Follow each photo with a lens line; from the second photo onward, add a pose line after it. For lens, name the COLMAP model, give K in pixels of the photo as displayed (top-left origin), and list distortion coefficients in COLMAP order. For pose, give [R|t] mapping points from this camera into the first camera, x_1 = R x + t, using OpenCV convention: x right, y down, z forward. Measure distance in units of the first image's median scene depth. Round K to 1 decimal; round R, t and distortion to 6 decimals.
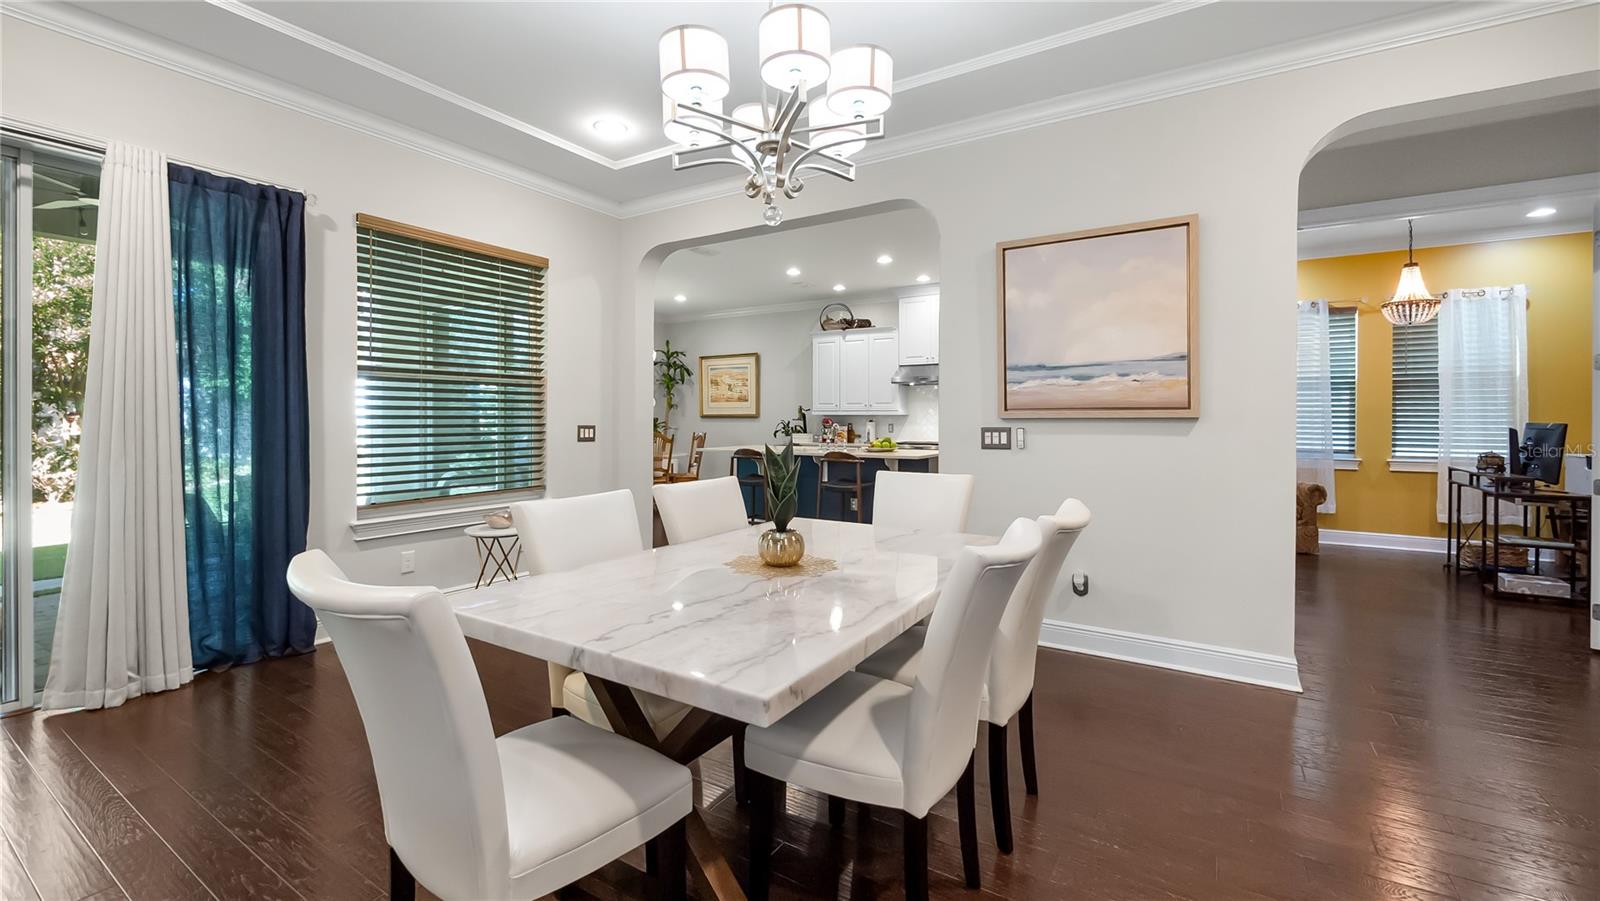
lens RADIAL K [[658.5, 0, 804.5], [0, 658.5, 418.0], [0, 0, 1]] dist [-0.009148, -0.000136]
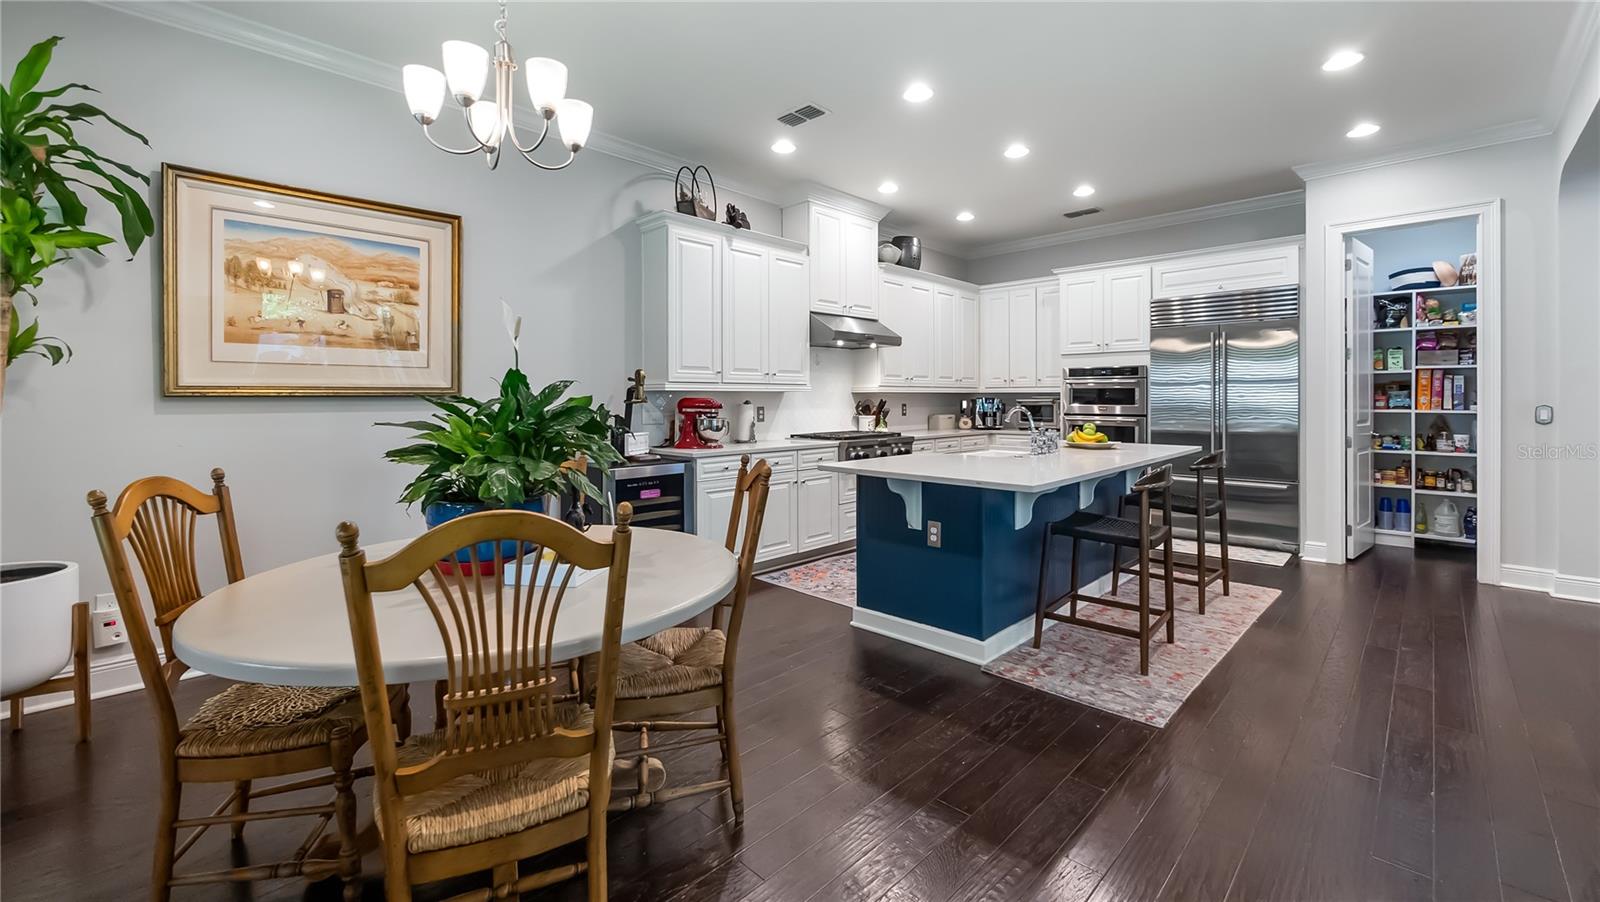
lens RADIAL K [[650.8, 0, 791.8], [0, 650.8, 391.4], [0, 0, 1]] dist [-0.007883, 0.000105]
pose [[0.212399, 0.007208, 0.977157, -0.411091], [0.002138, 0.999967, -0.007841, -0.000580], [-0.977181, 0.003755, 0.212376, 0.814441]]
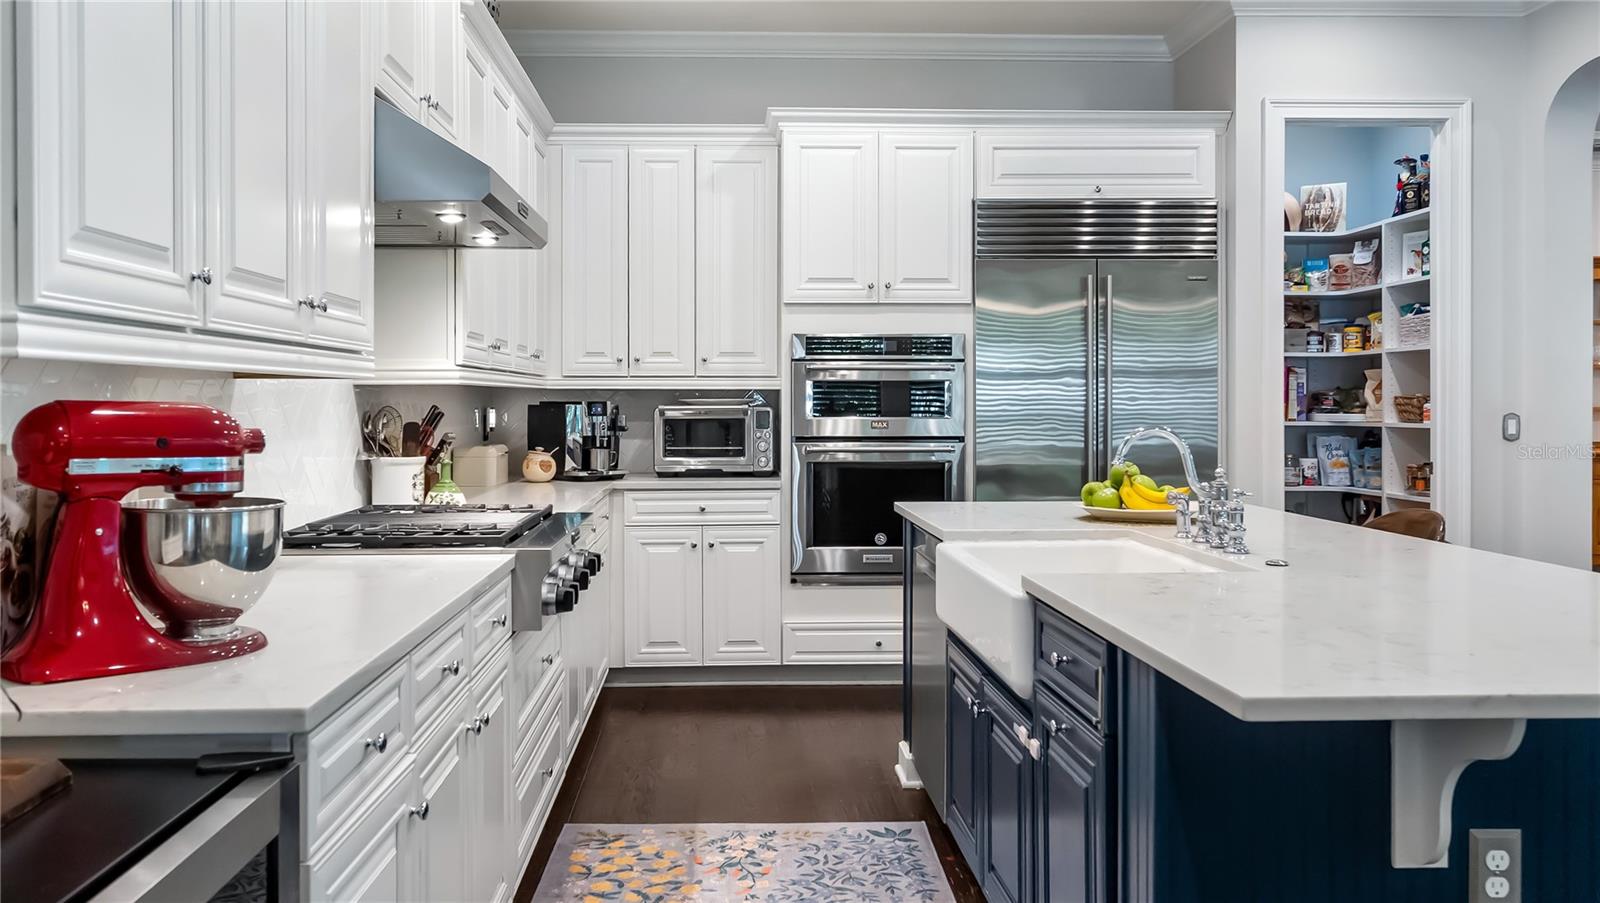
lens RADIAL K [[1233.1, 0, 796.2], [0, 1233.1, 414.4], [0, 0, 1]] dist [0.006973, 0.001584]
pose [[-0.572175, -0.010393, 0.820066, -0.166684], [-0.000567, 0.999924, 0.012277, 0.000083], [-0.820131, 0.006559, -0.572138, 0.997913]]
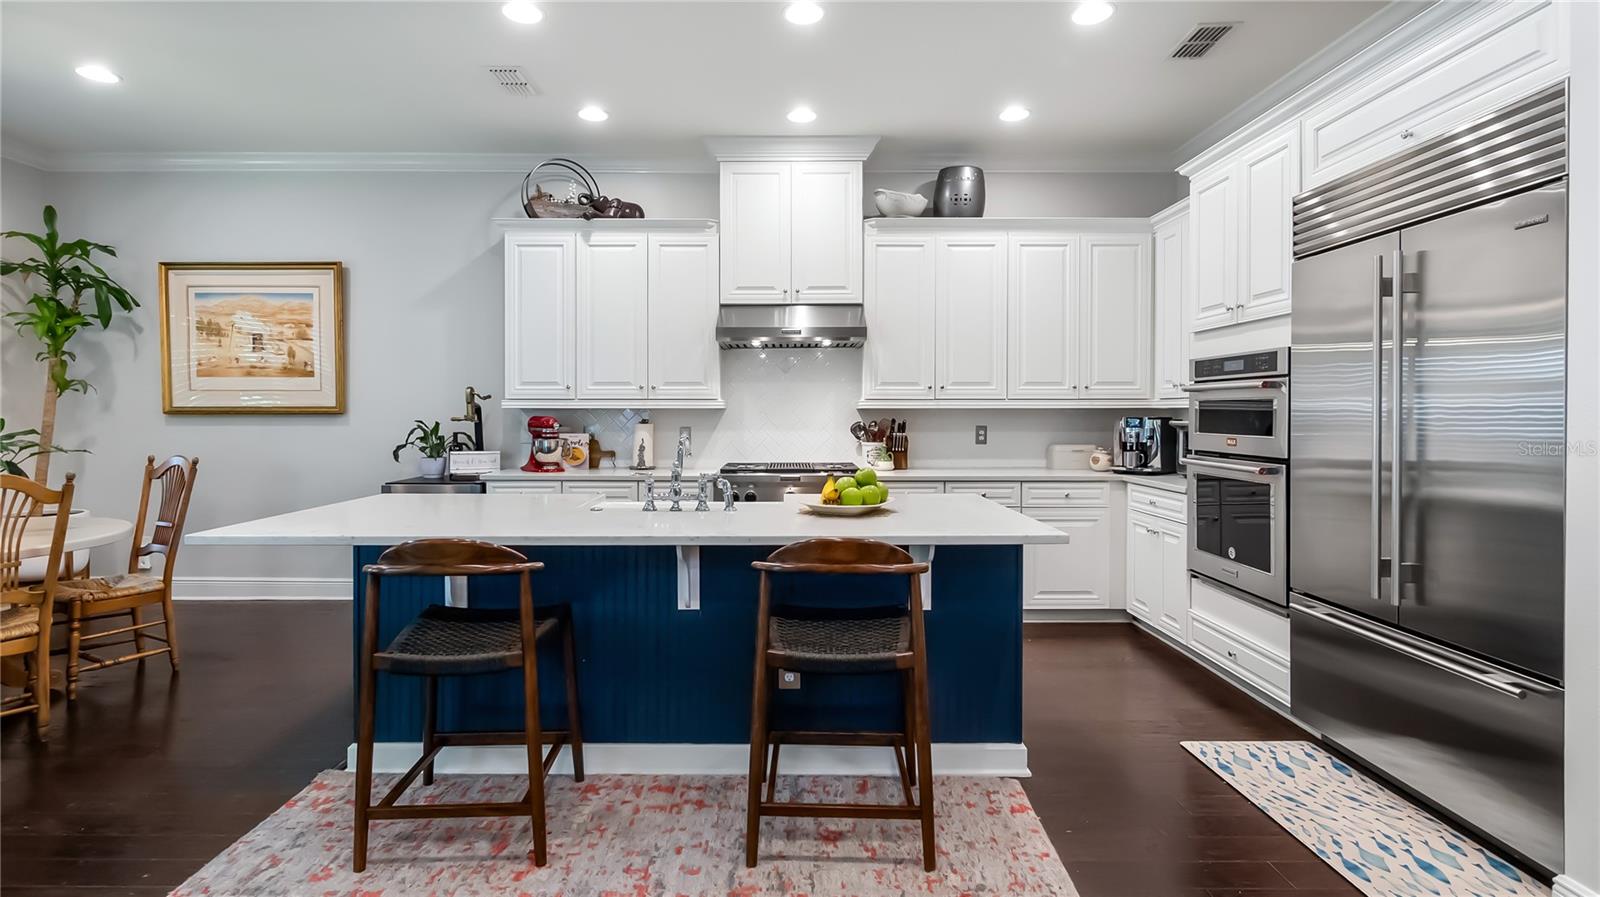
lens RADIAL K [[759.6, 0, 797.2], [0, 759.6, 412.3], [0, 0, 1]] dist [0.000415, 0.000158]
pose [[0.845248, -0.003303, 0.534364, -0.092009], [0.001358, 0.999991, 0.004033, -0.004034], [-0.534372, -0.002684, 0.845245, 0.466964]]
